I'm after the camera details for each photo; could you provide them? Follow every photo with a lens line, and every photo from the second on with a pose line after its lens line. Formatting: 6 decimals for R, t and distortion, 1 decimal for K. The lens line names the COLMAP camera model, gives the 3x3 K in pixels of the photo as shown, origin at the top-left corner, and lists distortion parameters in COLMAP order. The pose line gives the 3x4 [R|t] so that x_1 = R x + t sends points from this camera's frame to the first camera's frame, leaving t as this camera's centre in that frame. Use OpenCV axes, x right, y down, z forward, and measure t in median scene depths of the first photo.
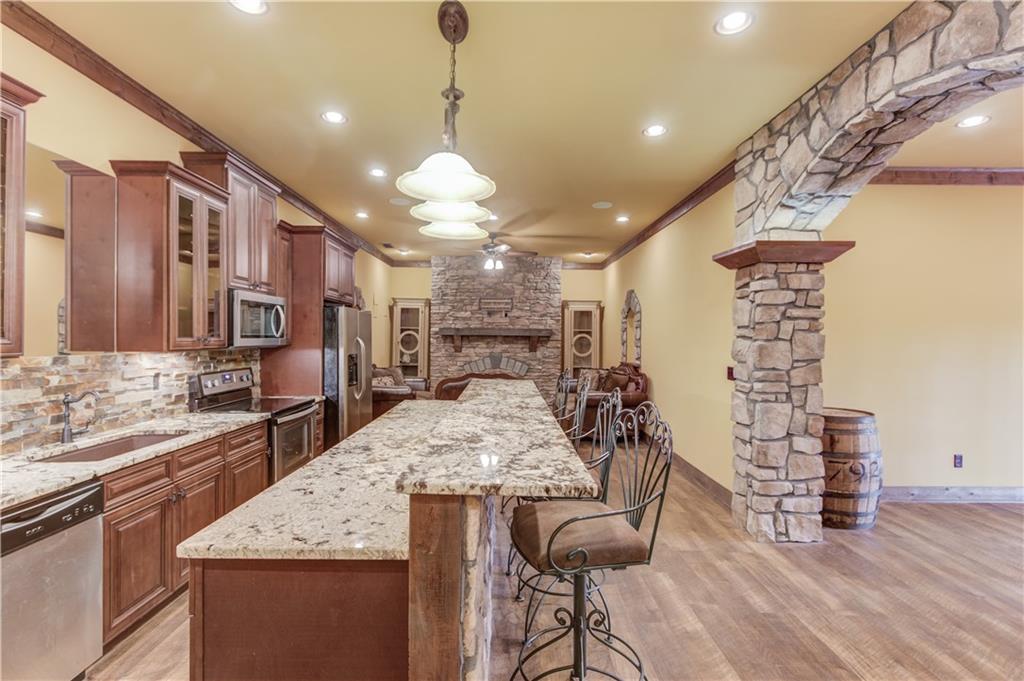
lens RADIAL K [[488.6, 0, 511.9], [0, 488.6, 339.1], [0, 0, 1]] dist [-0.010555, 0.005733]
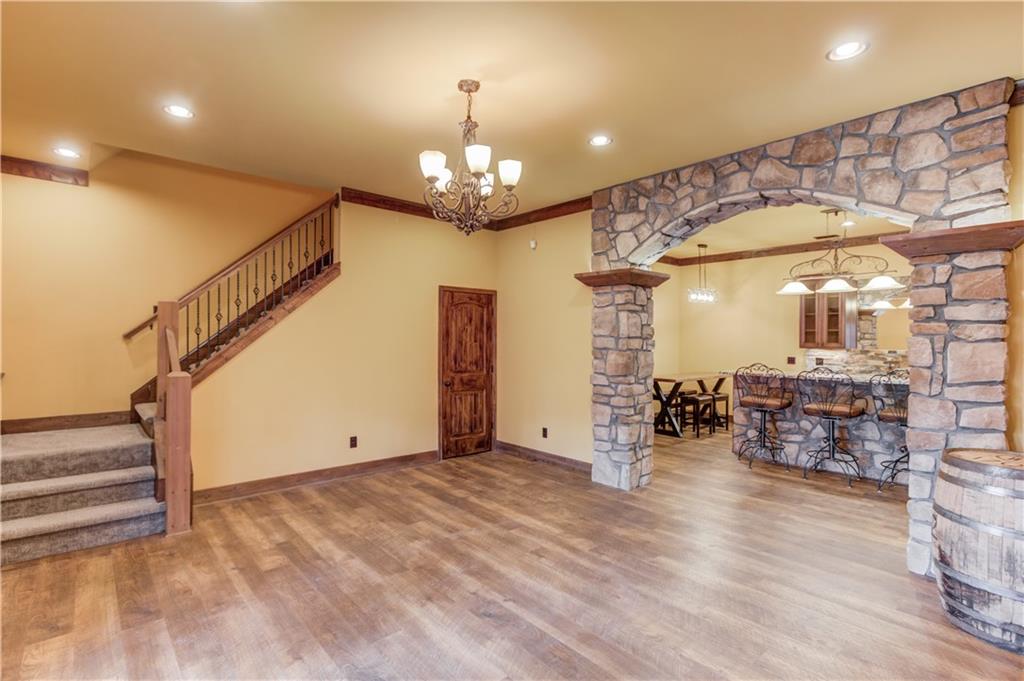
lens RADIAL K [[488.6, 0, 490.4], [0, 488.6, 338.7], [0, 0, 1]] dist [-0.010555, 0.005733]
pose [[-0.779210, -0.011695, -0.626654, 1.400312], [-0.013140, 0.999911, -0.002322, 0.003676], [0.626626, 0.006424, -0.779294, 0.949086]]
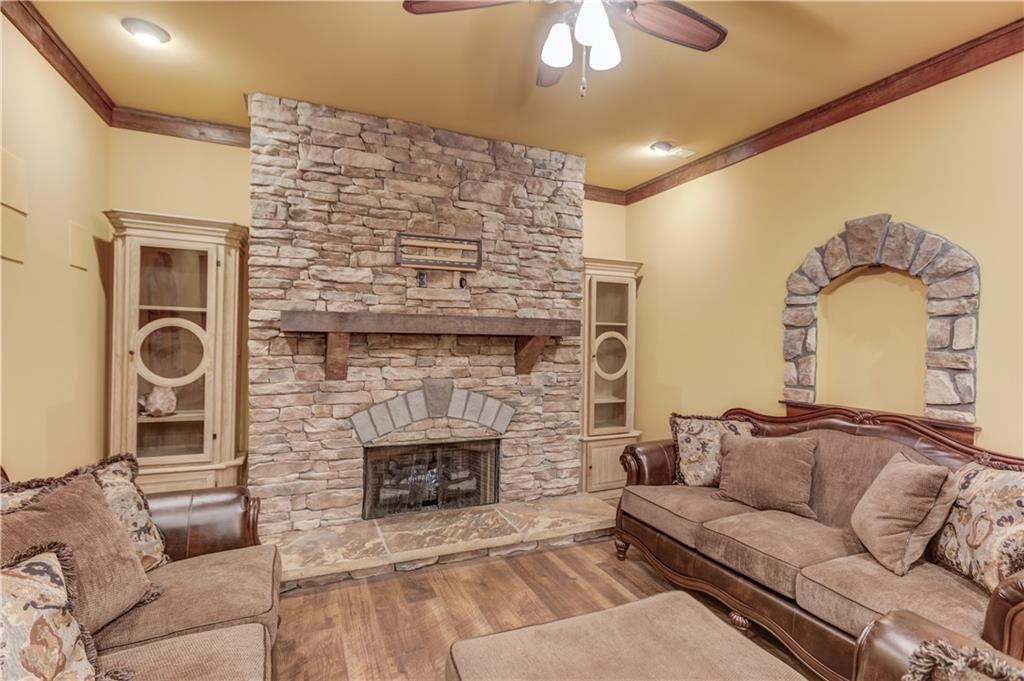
lens RADIAL K [[488.6, 0, 507.4], [0, 488.6, 341.4], [0, 0, 1]] dist [-0.010555, 0.005733]
pose [[0.921503, 0.000478, 0.388370, -0.275678], [-0.005951, 0.999899, 0.012889, -0.013853], [-0.388325, -0.014189, 0.921413, 1.294196]]
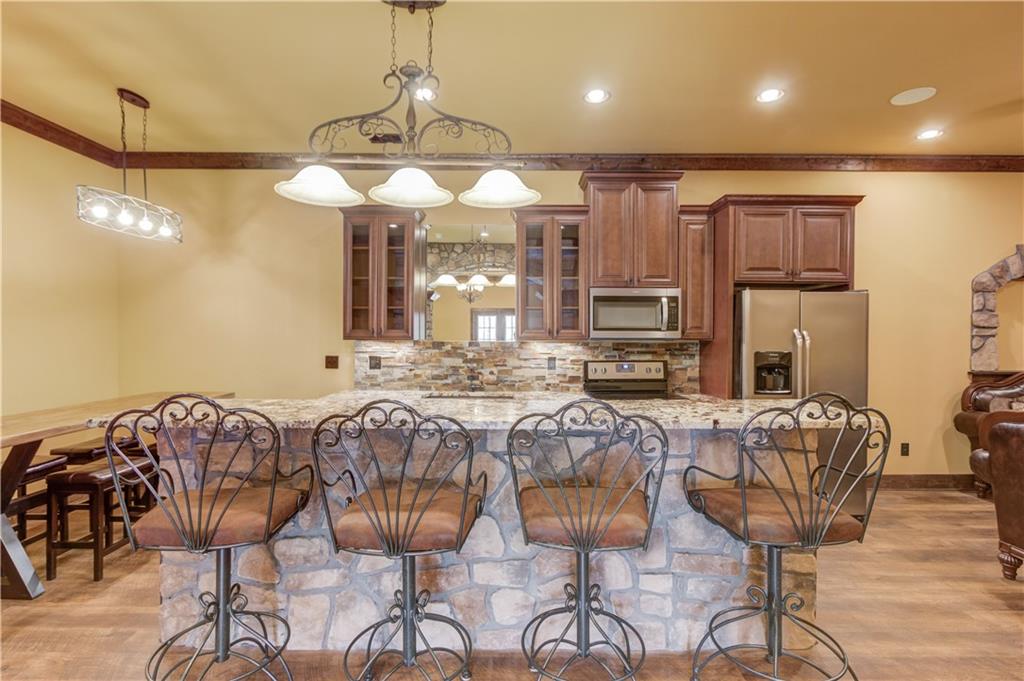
lens RADIAL K [[488.6, 0, 510.7], [0, 488.6, 339.8], [0, 0, 1]] dist [-0.010555, 0.005733]
pose [[-0.024235, 0.000186, -0.999706, 0.443432], [-0.006601, 0.999978, 0.000346, 0.015591], [0.999685, 0.006607, -0.024233, 0.650563]]
